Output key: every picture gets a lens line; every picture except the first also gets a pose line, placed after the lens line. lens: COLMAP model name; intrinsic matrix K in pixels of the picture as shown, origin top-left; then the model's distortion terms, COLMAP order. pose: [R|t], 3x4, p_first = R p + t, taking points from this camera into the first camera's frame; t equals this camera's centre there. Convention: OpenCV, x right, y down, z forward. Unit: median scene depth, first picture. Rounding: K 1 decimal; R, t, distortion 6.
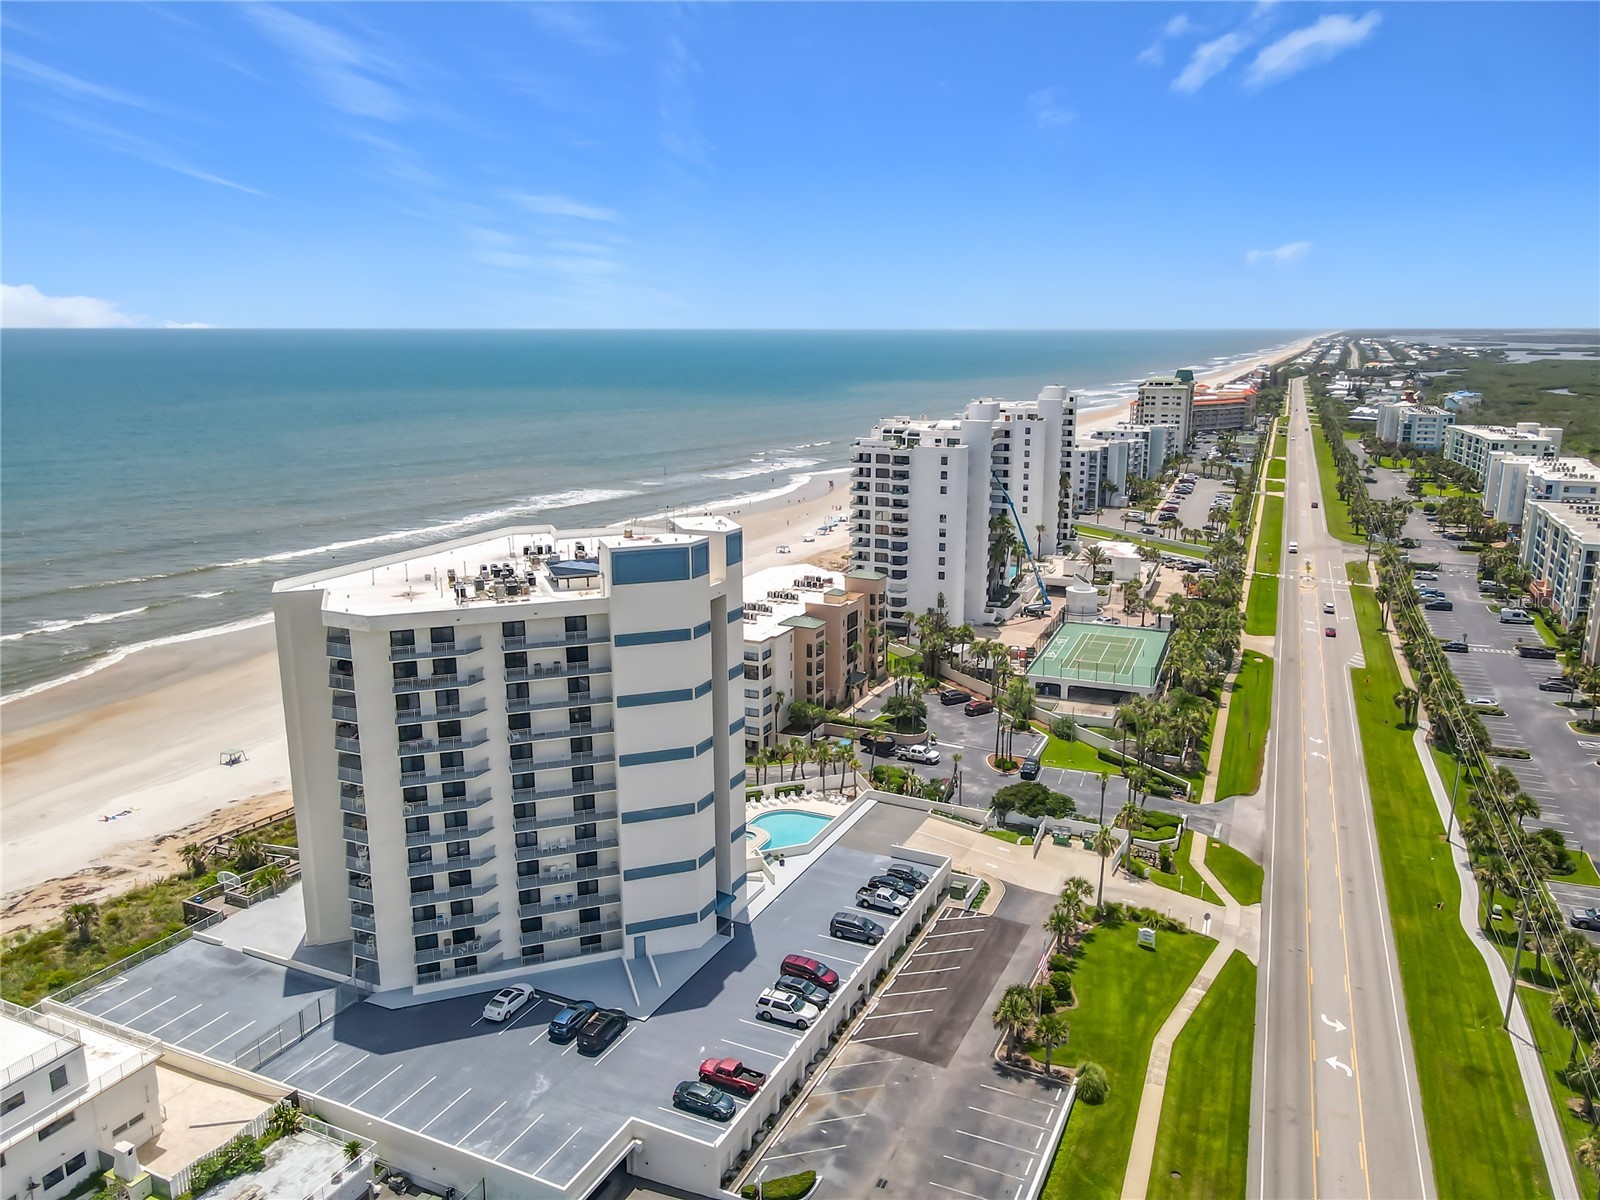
lens RADIAL K [[1189.8, 0, 827.7], [0, 1189.8, 601.5], [0, 0, 1]] dist [-0.005210, 0.001653]
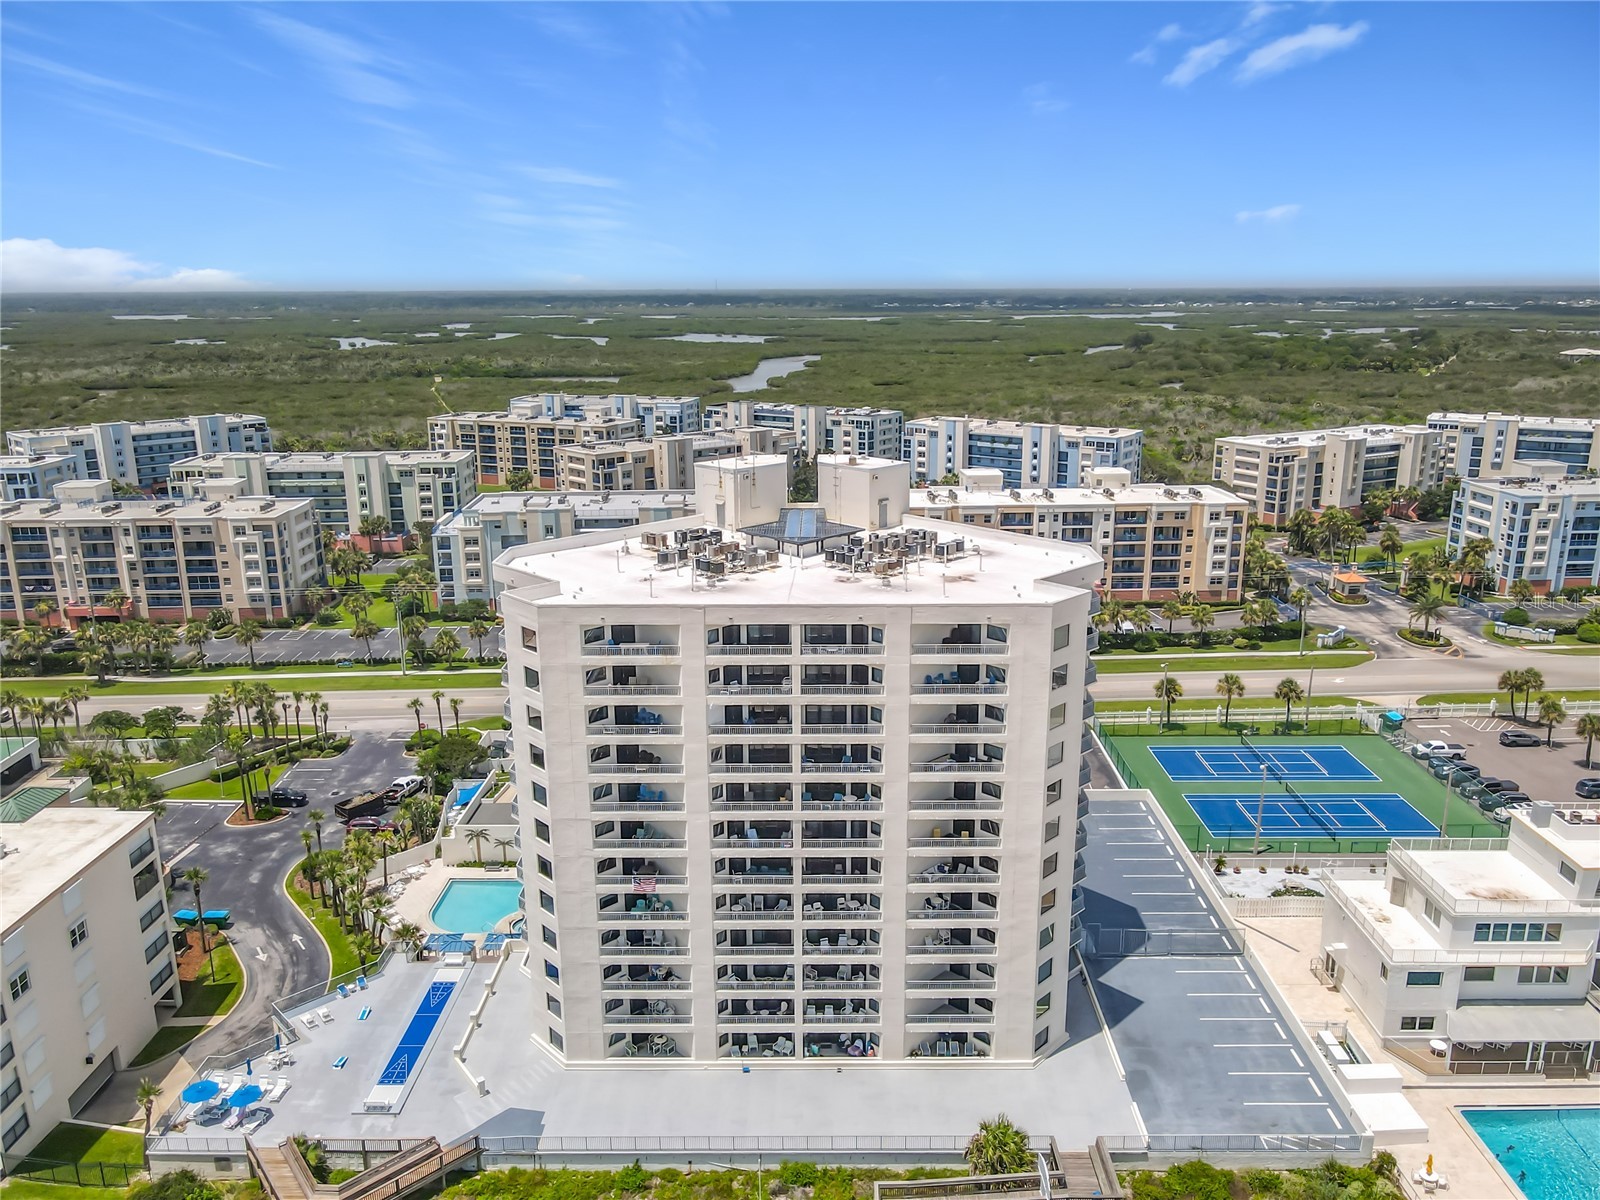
lens RADIAL K [[1192.2, 0, 812.7], [0, 1192.2, 598.5], [0, 0, 1]] dist [0.003995, -0.002904]
pose [[-0.412806, -0.229747, 0.881367, -0.944401], [0.211788, 0.916929, 0.338212, -0.263942], [-0.885854, 0.326279, -0.329856, 1.247293]]
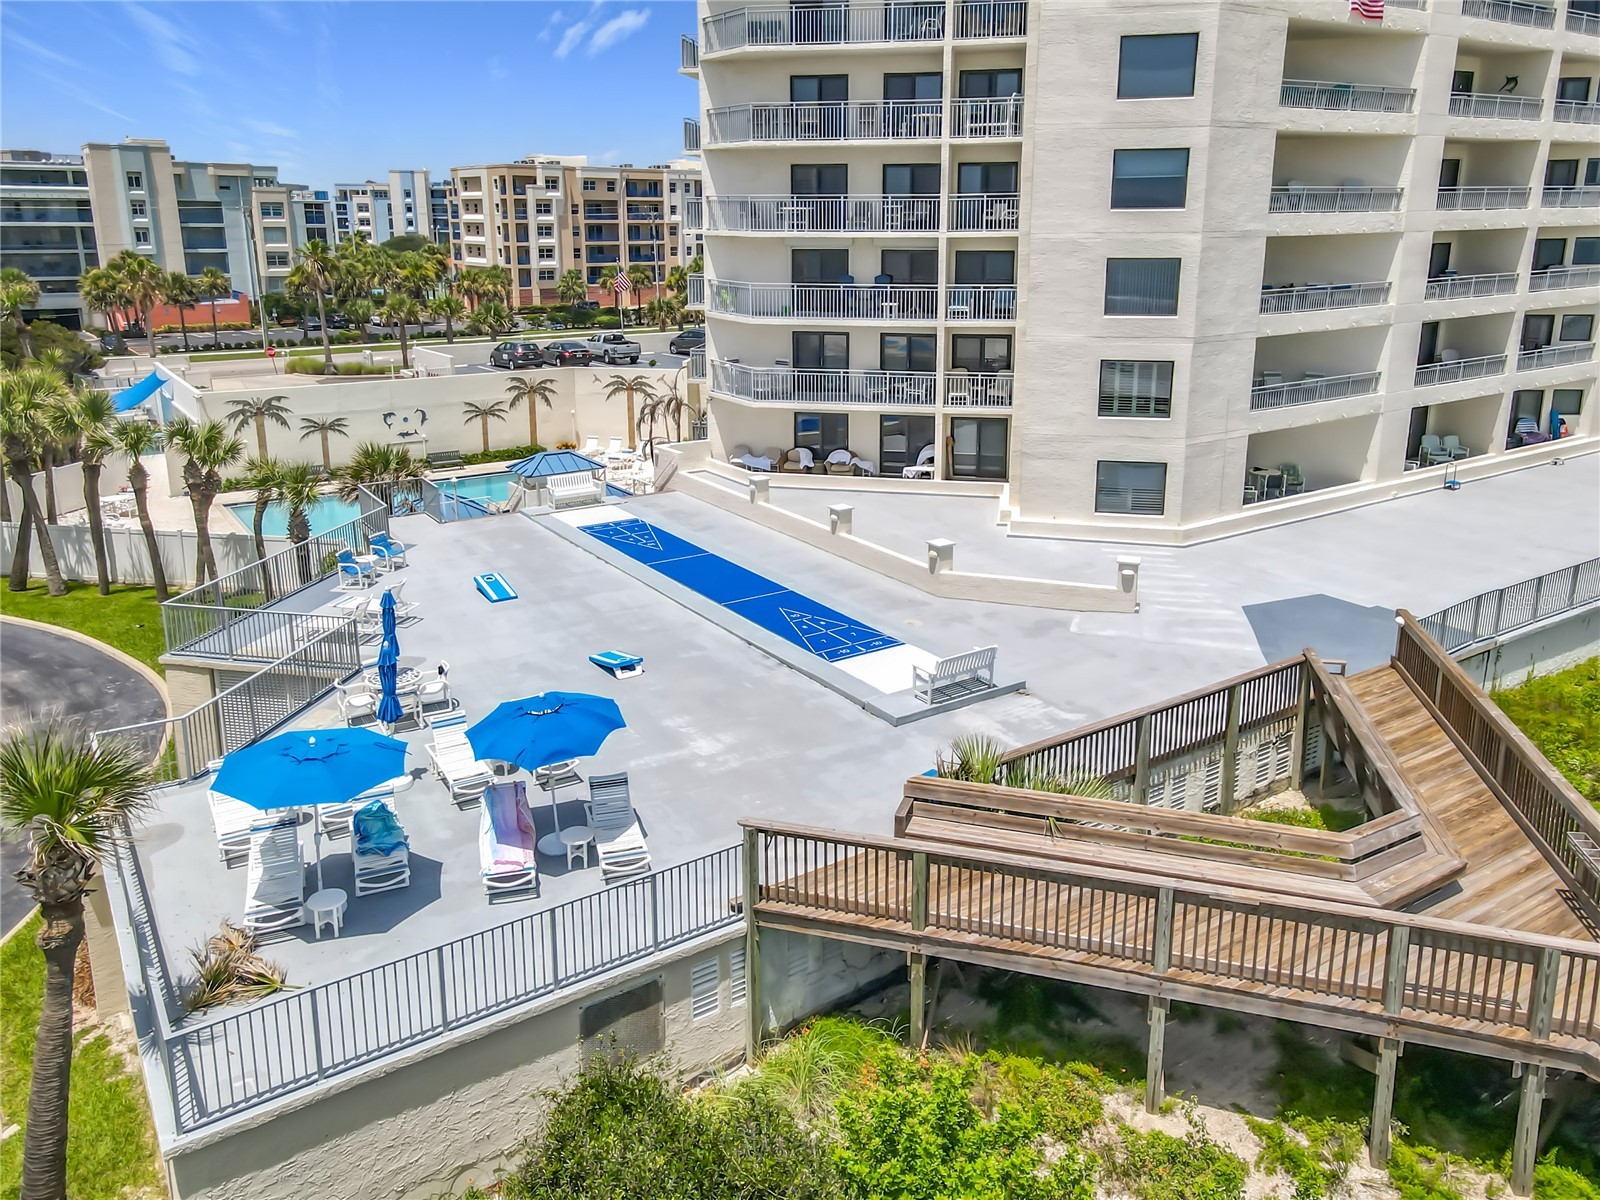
lens RADIAL K [[1191.1, 0, 823.7], [0, 1191.1, 503.1], [0, 0, 1]] dist [0.035363, 0.002632]
pose [[-0.860539, -0.120142, 0.495014, -0.377392], [0.115867, 0.900147, 0.419894, 0.073926], [-0.496032, 0.418691, -0.760691, 1.482281]]
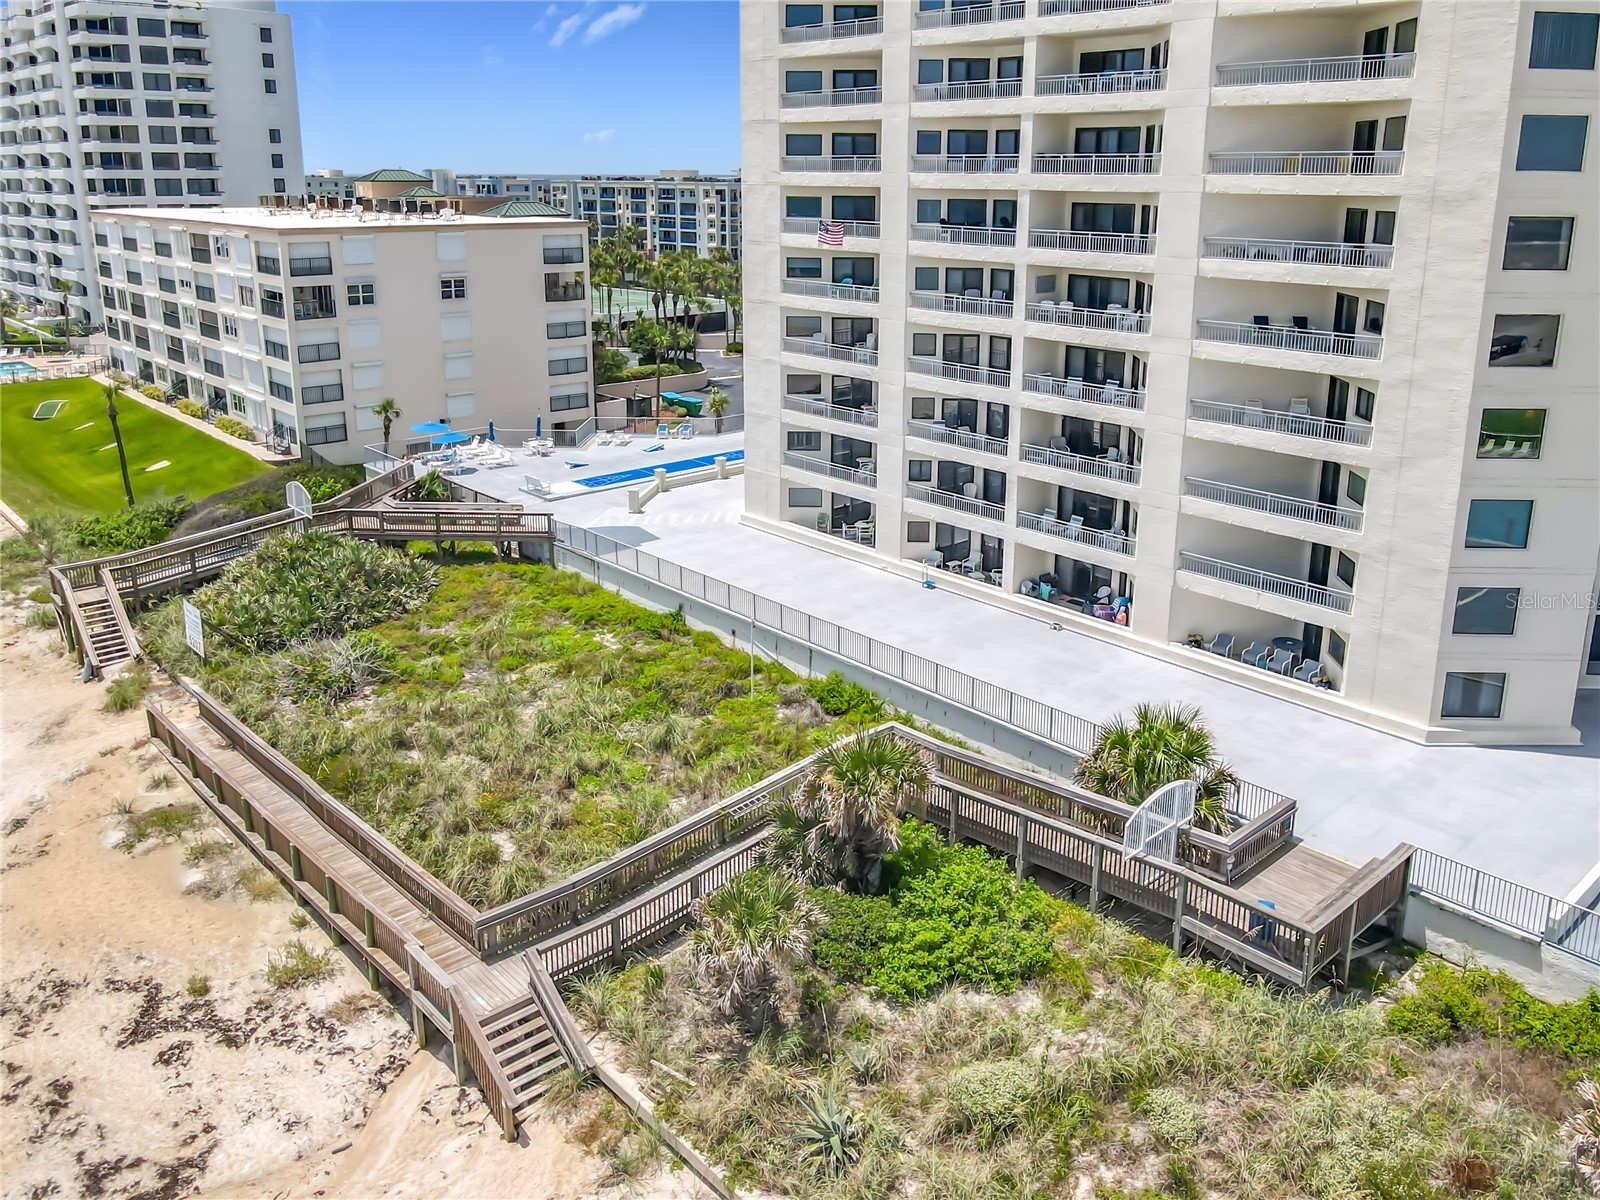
lens RADIAL K [[1245.5, 0, 827.3], [0, 1245.5, 494.9], [0, 0, 1]] dist [-0.017156, -0.006169]
pose [[0.382204, -0.226118, 0.895986, -0.764516], [0.203604, 0.966378, 0.157031, 0.122339], [-0.901369, 0.122408, 0.415392, 0.982911]]
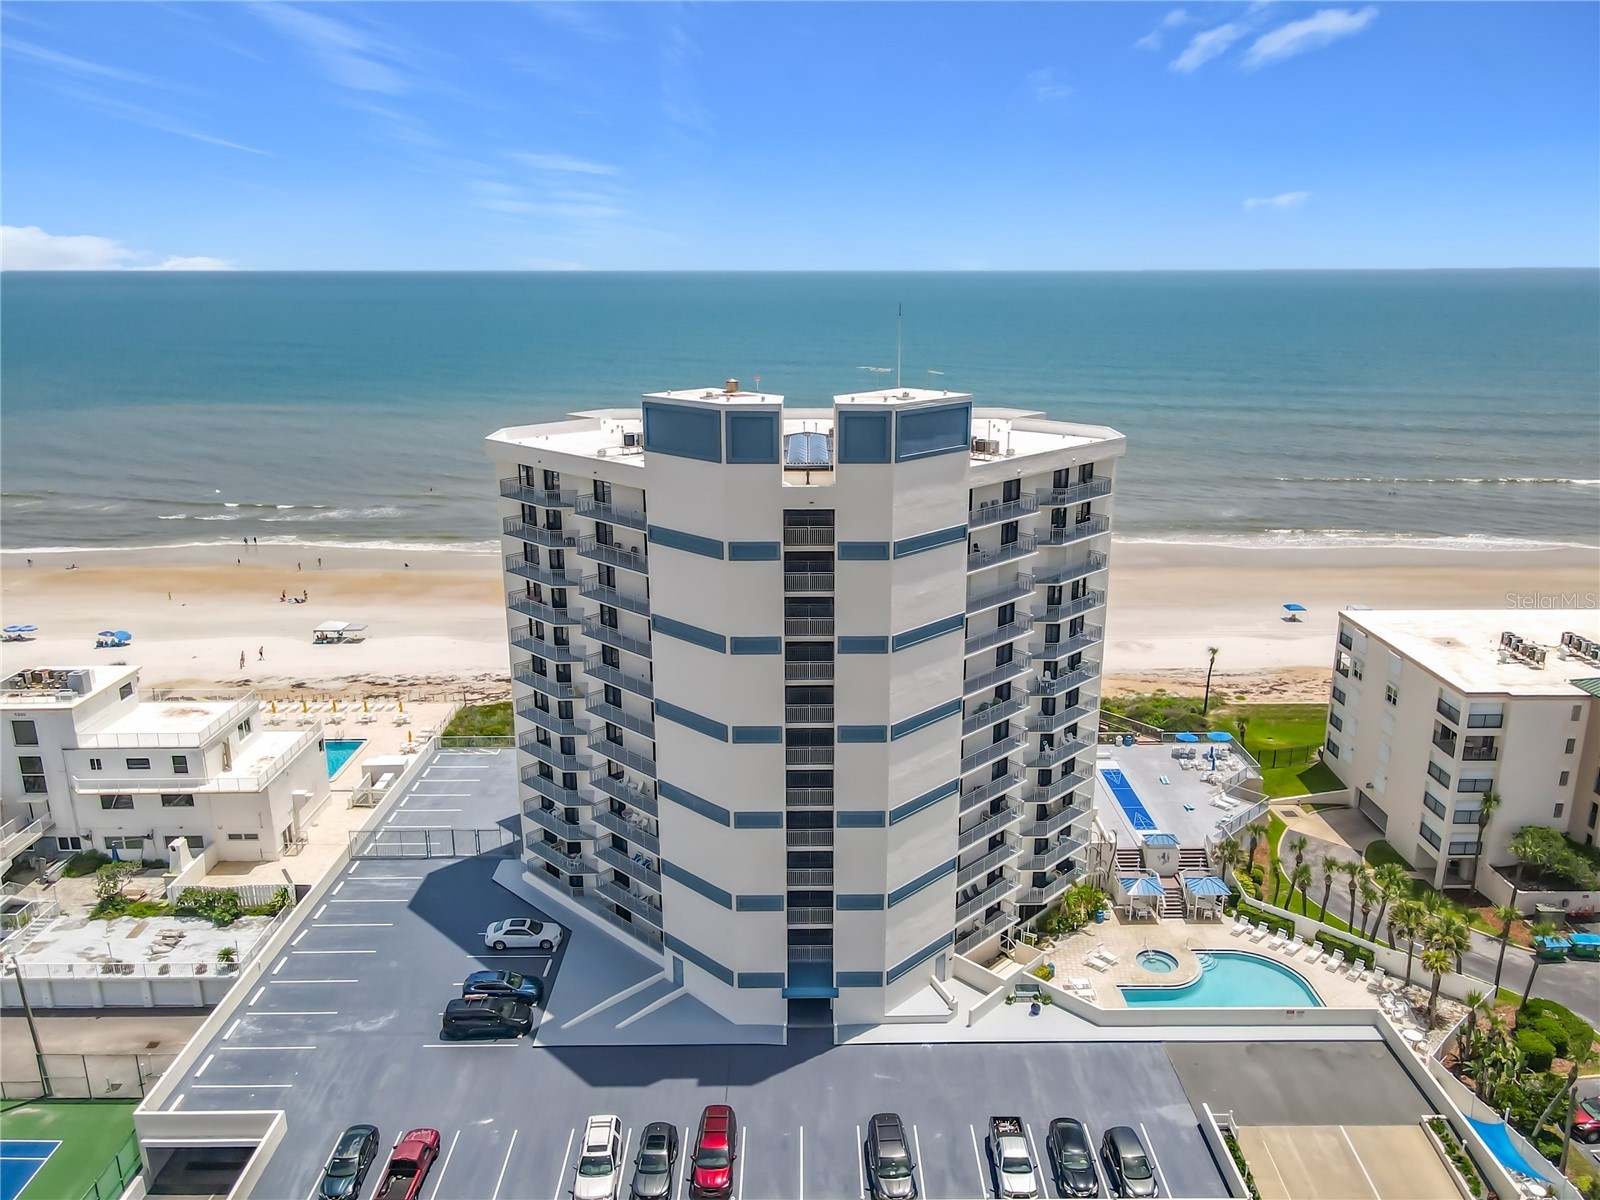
lens RADIAL K [[1192.2, 0, 812.7], [0, 1192.2, 598.5], [0, 0, 1]] dist [0.003995, -0.002904]
pose [[0.426879, 0.244916, -0.870512, 0.411923], [-0.205115, 0.963761, 0.170568, -0.059143], [0.880740, 0.105743, 0.461645, 0.665630]]
